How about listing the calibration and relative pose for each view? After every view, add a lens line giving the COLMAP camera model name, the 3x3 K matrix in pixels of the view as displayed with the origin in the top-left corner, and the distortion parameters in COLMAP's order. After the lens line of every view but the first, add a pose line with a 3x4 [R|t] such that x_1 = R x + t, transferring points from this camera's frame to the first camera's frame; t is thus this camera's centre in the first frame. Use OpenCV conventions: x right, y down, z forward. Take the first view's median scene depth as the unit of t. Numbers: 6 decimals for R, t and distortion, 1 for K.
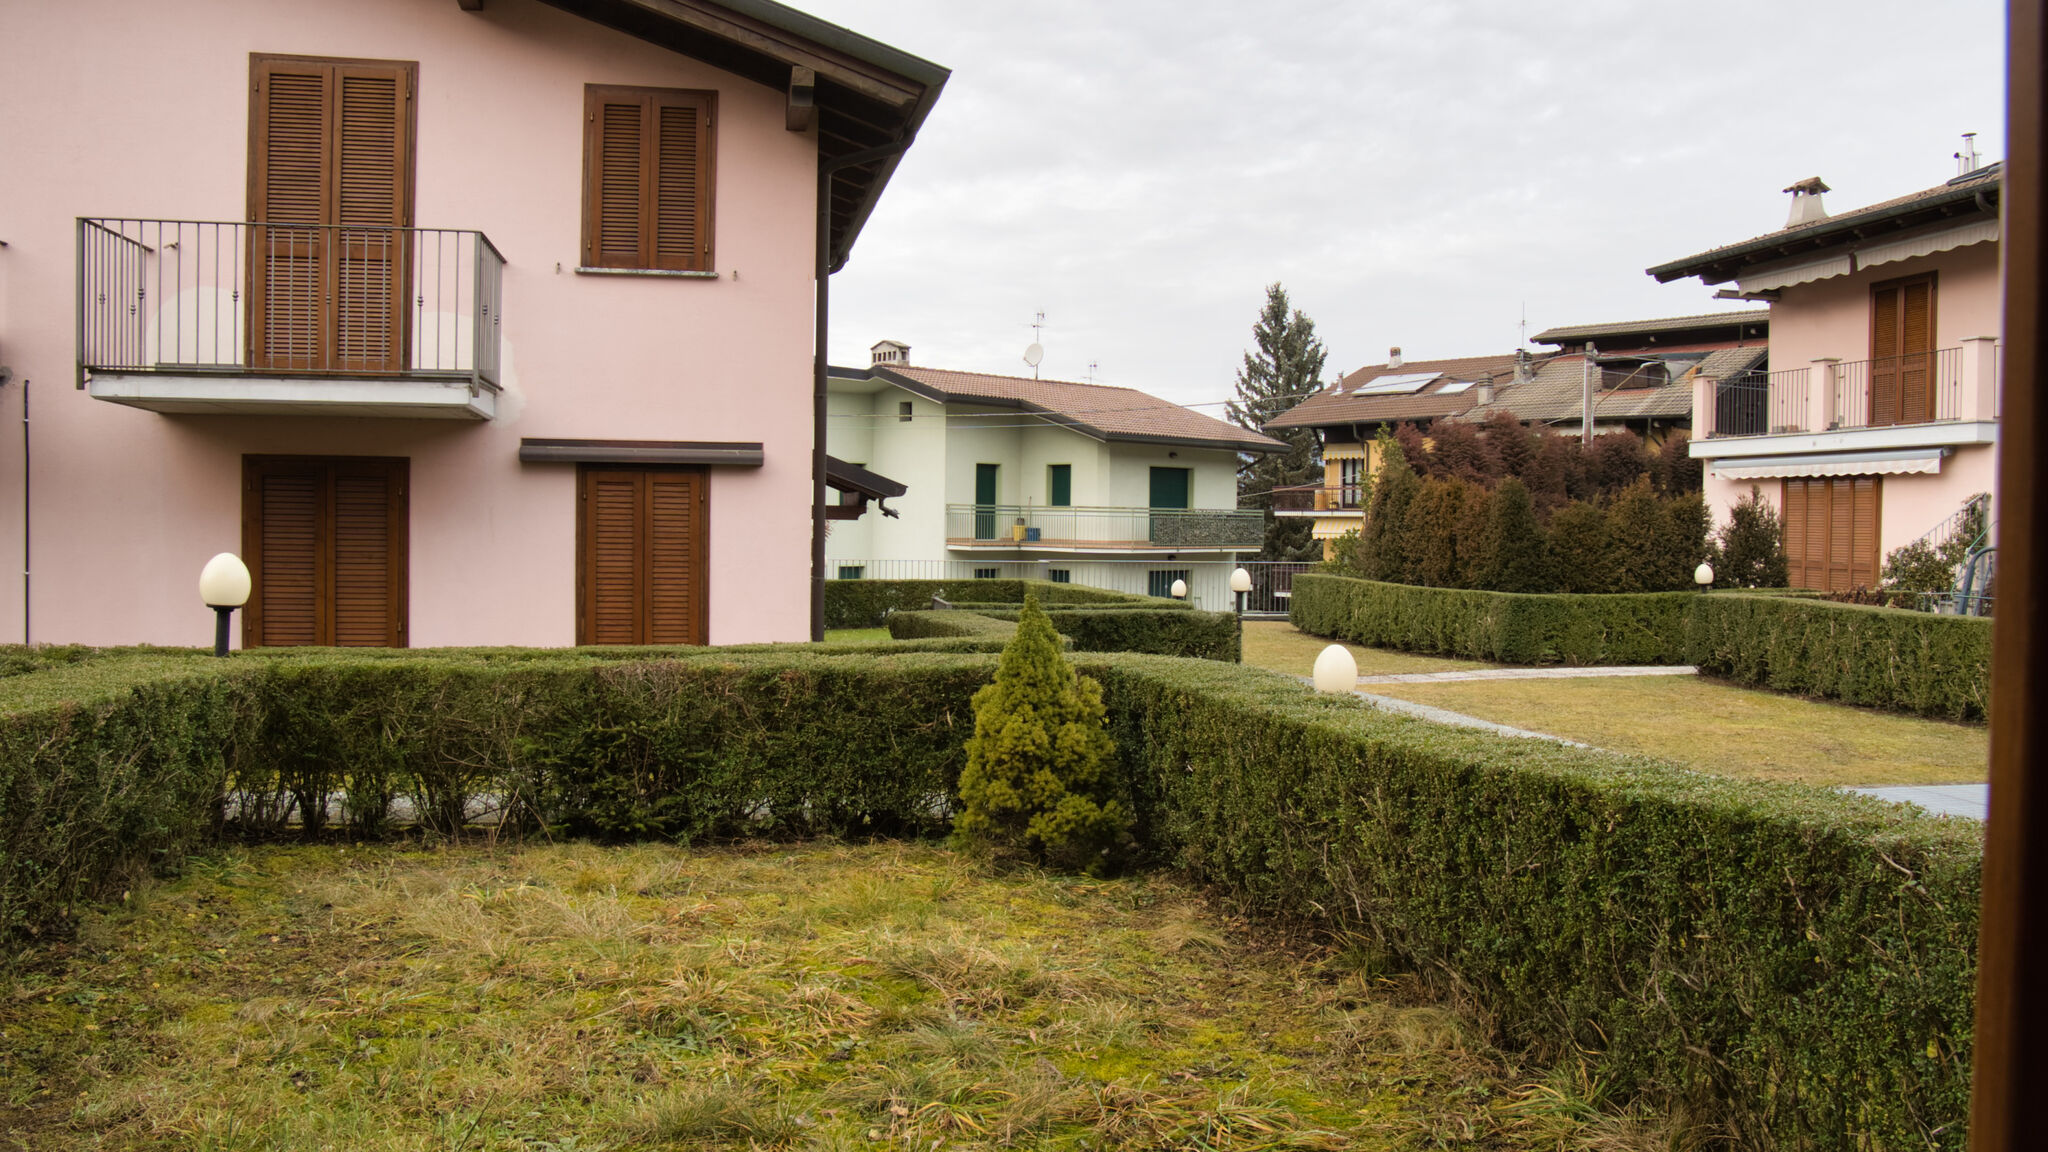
lens RADIAL K [[1537.3, 0, 1028.6], [0, 1537.3, 567.1], [0, 0, 1]] dist [-0.147518, 0.130095]
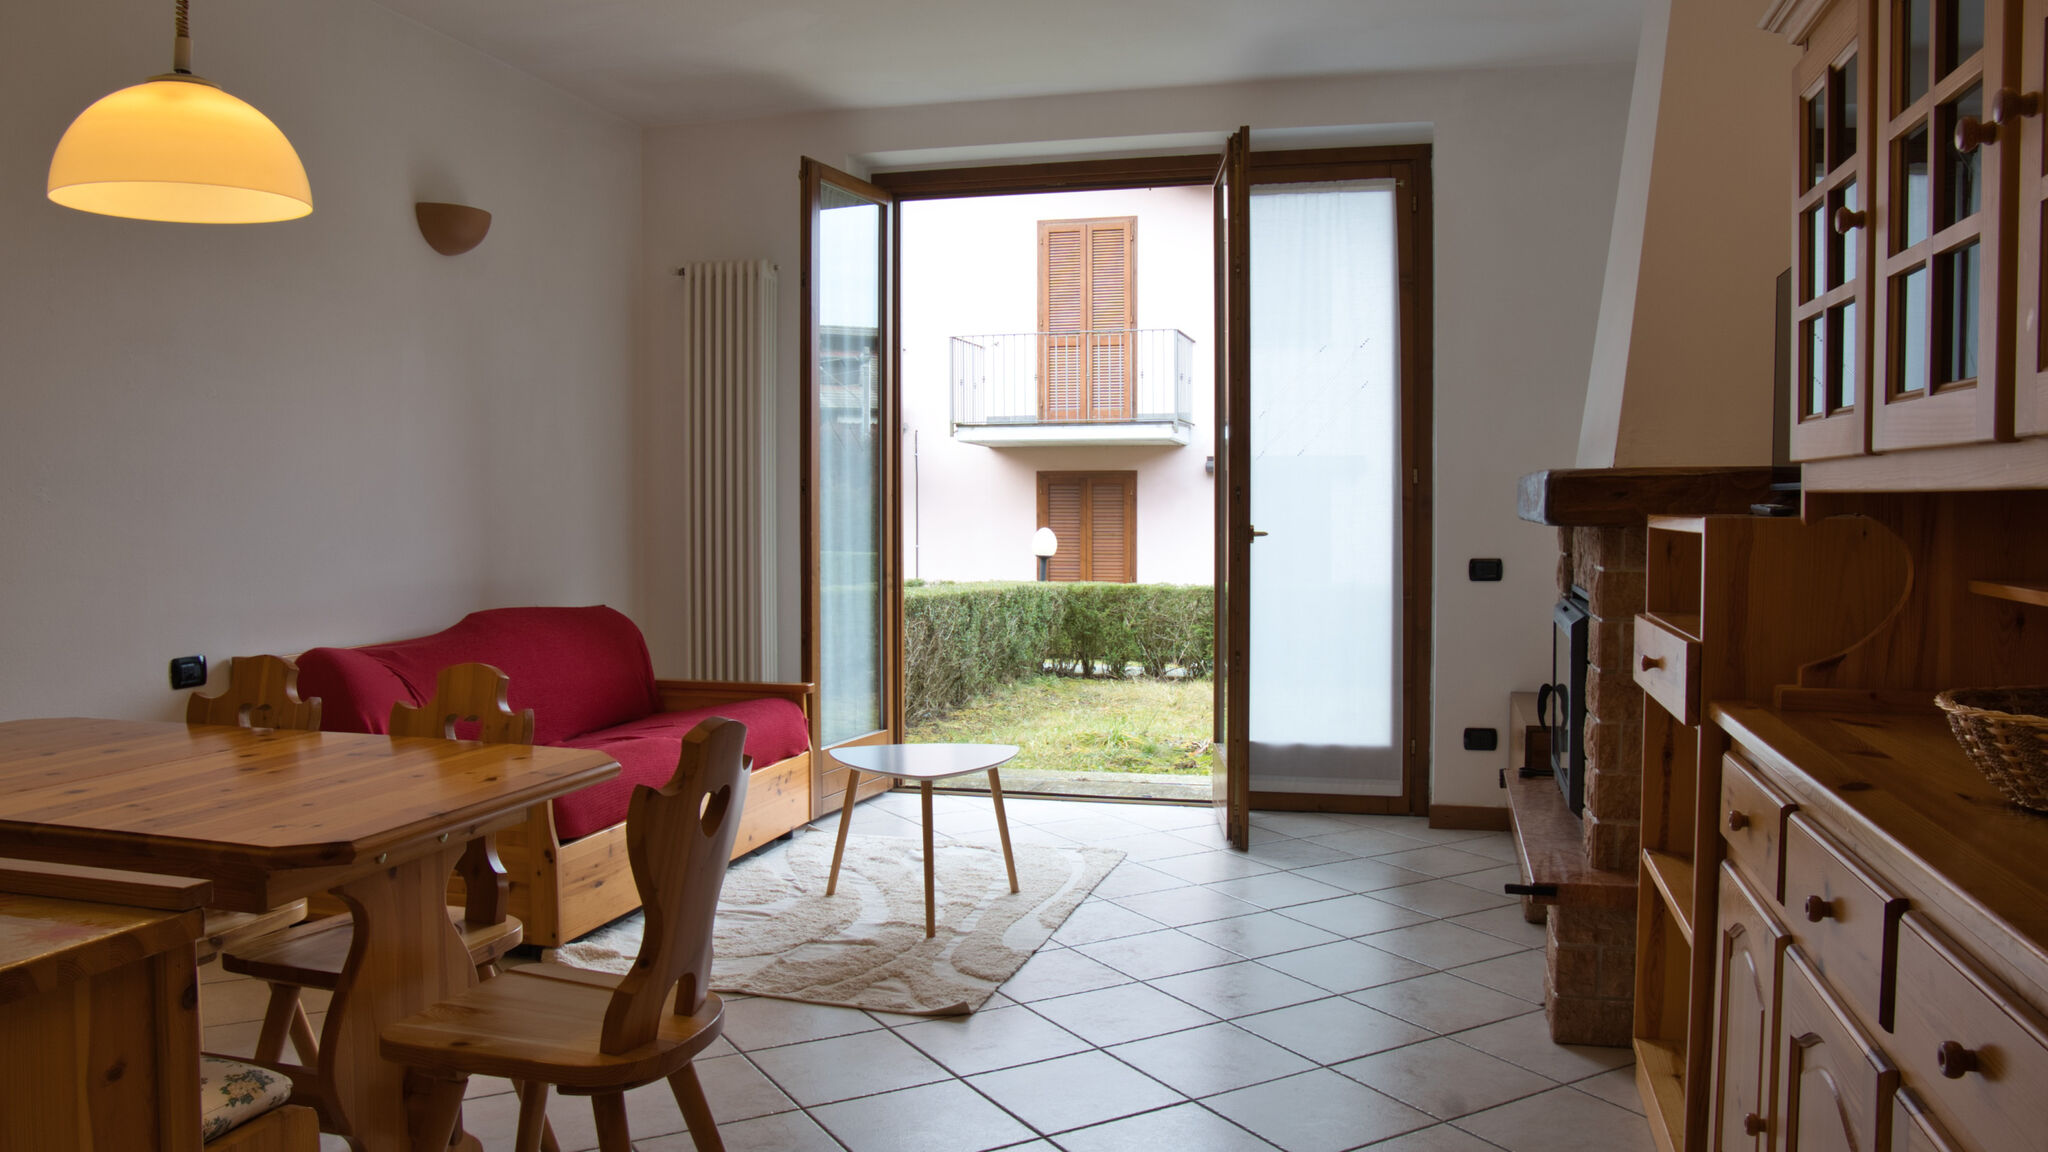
lens RADIAL K [[1537.3, 0, 1028.6], [0, 1537.3, 567.1], [0, 0, 1]] dist [-0.147518, 0.130095]
pose [[0.895774, -0.000238, -0.444509, 0.198027], [0.002579, 0.999986, 0.004661, 0.019588], [0.444502, -0.005322, 0.895762, -0.482889]]
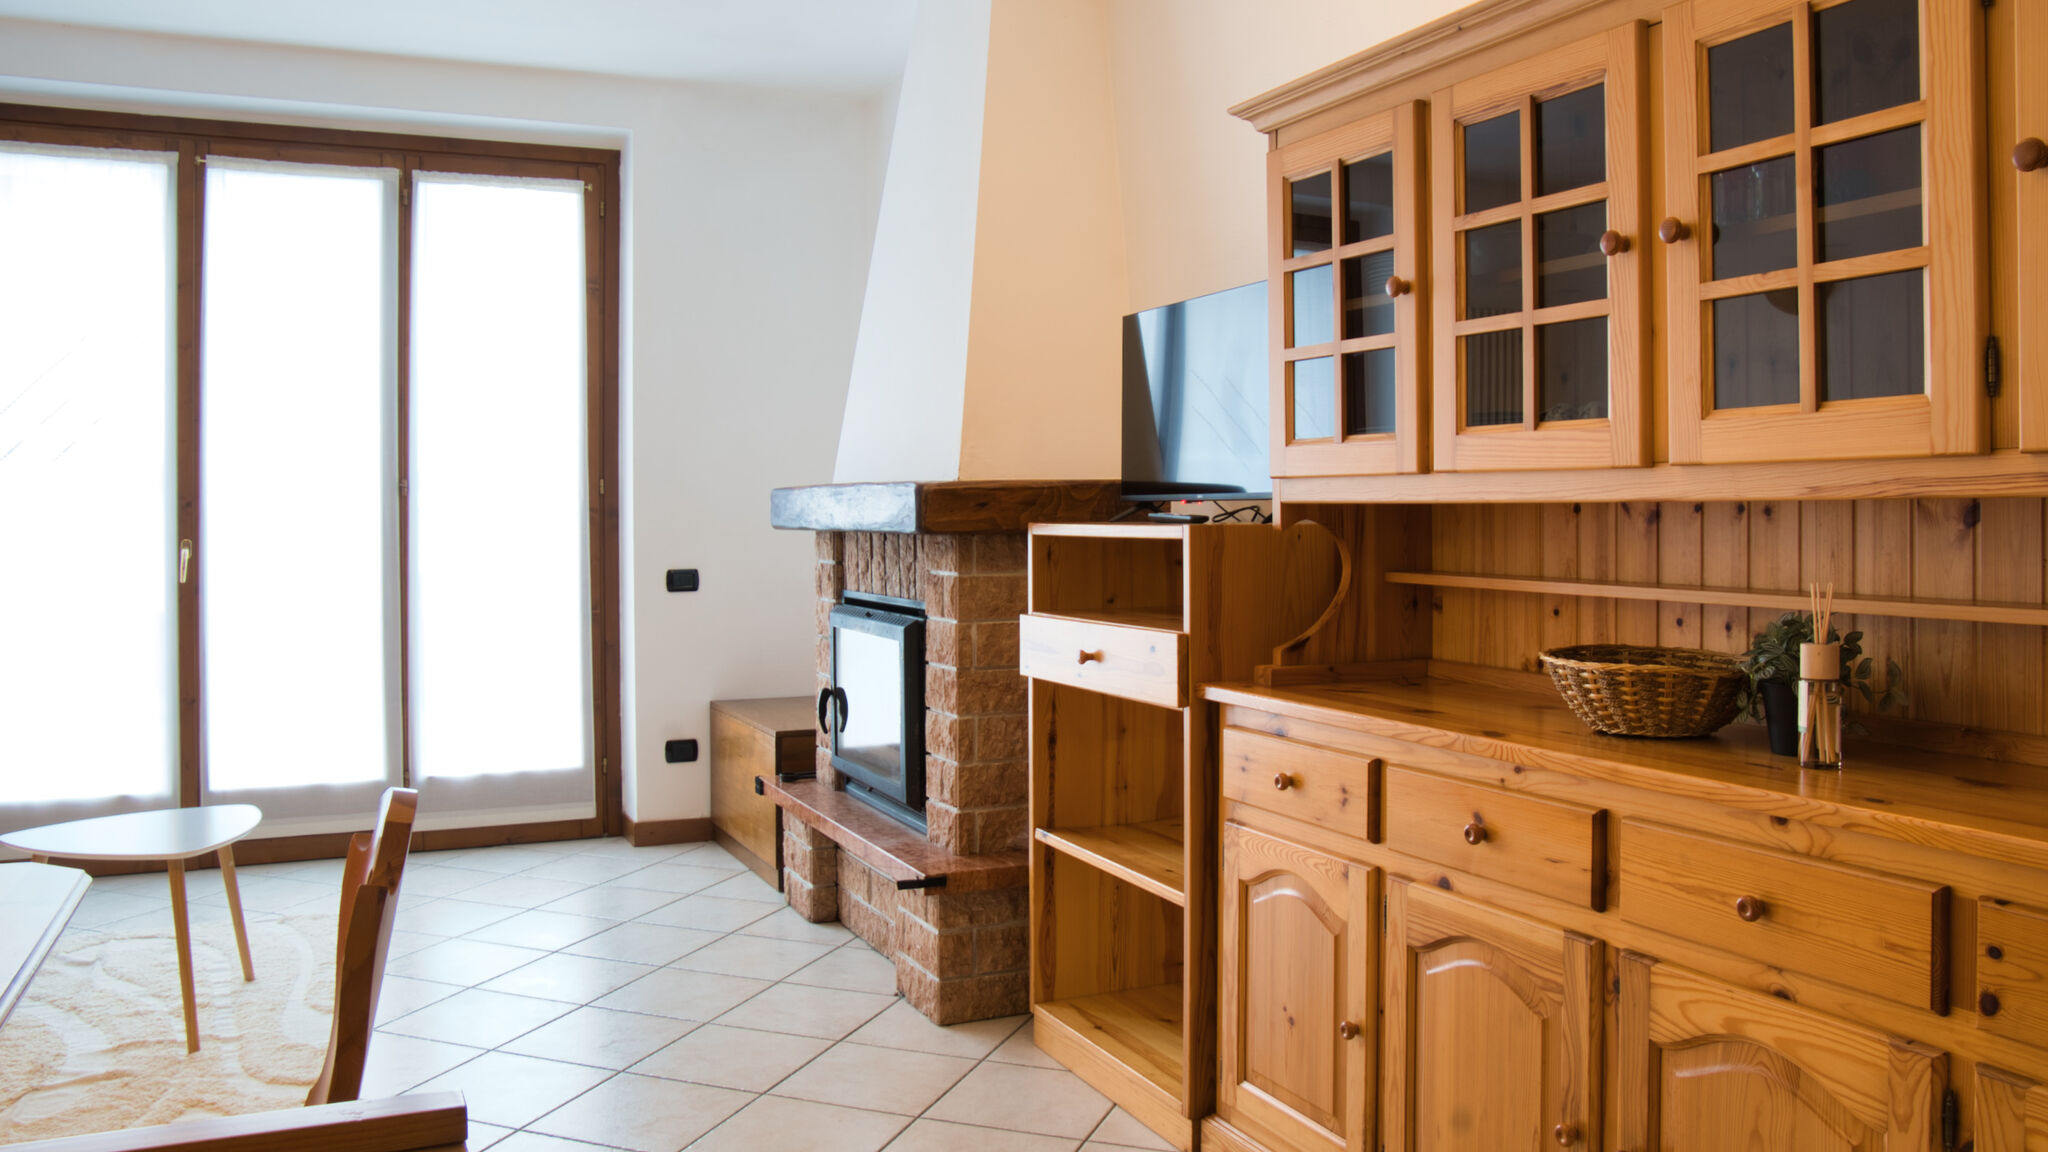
lens RADIAL K [[1569.6, 0, 972.3], [0, 1569.6, 520.2], [0, 0, 1]] dist [-0.117514, 0.095171]
pose [[0.977118, -0.025260, 0.211194, 0.097397], [0.030530, 0.999298, -0.021731, 0.017413], [-0.210497, 0.027681, 0.977203, -0.491632]]
